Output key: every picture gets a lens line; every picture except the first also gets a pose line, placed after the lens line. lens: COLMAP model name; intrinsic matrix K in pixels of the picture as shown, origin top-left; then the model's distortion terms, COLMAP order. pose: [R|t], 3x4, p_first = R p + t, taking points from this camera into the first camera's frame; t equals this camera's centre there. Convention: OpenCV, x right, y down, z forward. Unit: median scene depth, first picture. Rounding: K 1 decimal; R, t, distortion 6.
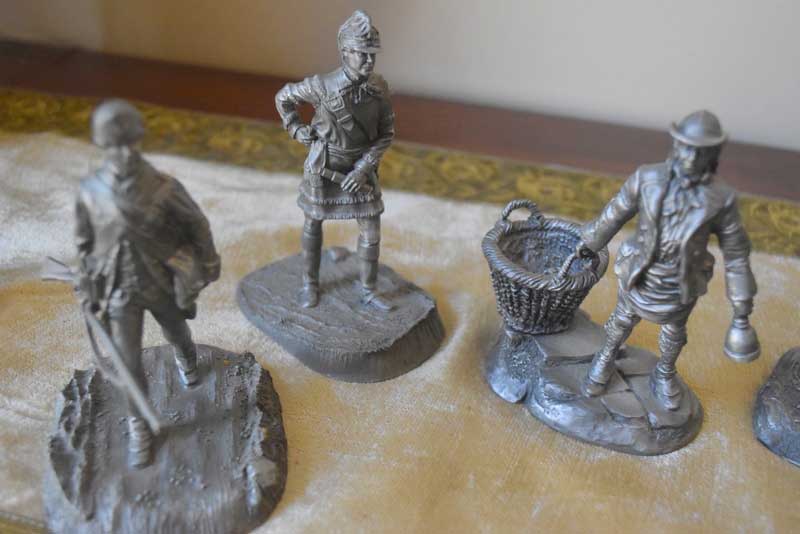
lens RADIAL K [[891.7, 0, 400.0], [0, 891.7, 265.8], [0, 0, 1]] dist [-0.013599, 0.000000]
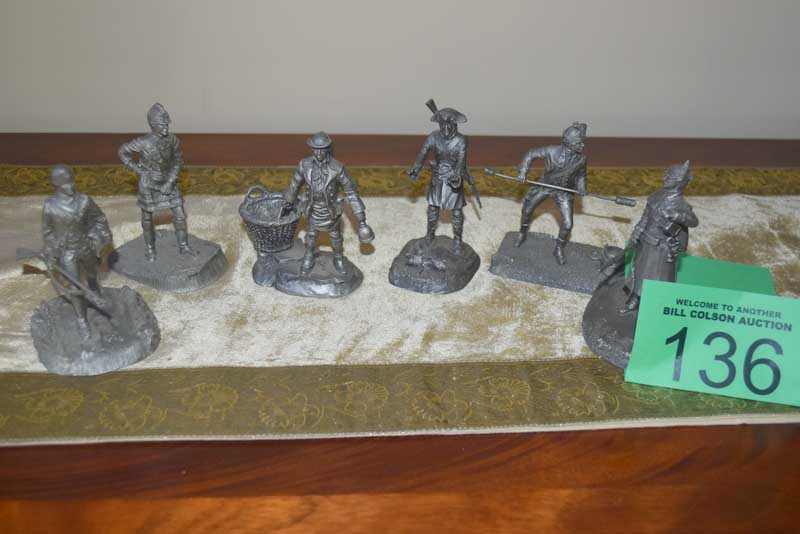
lens RADIAL K [[835.0, 0, 398.1], [0, 835.0, 268.4], [0, 0, 1]] dist [-0.029621, 0.000000]
pose [[0.957205, -0.172791, 0.232170, -0.018881], [0.172833, 0.984742, 0.020318, 0.124150], [-0.232138, 0.020678, 0.972463, -0.852226]]
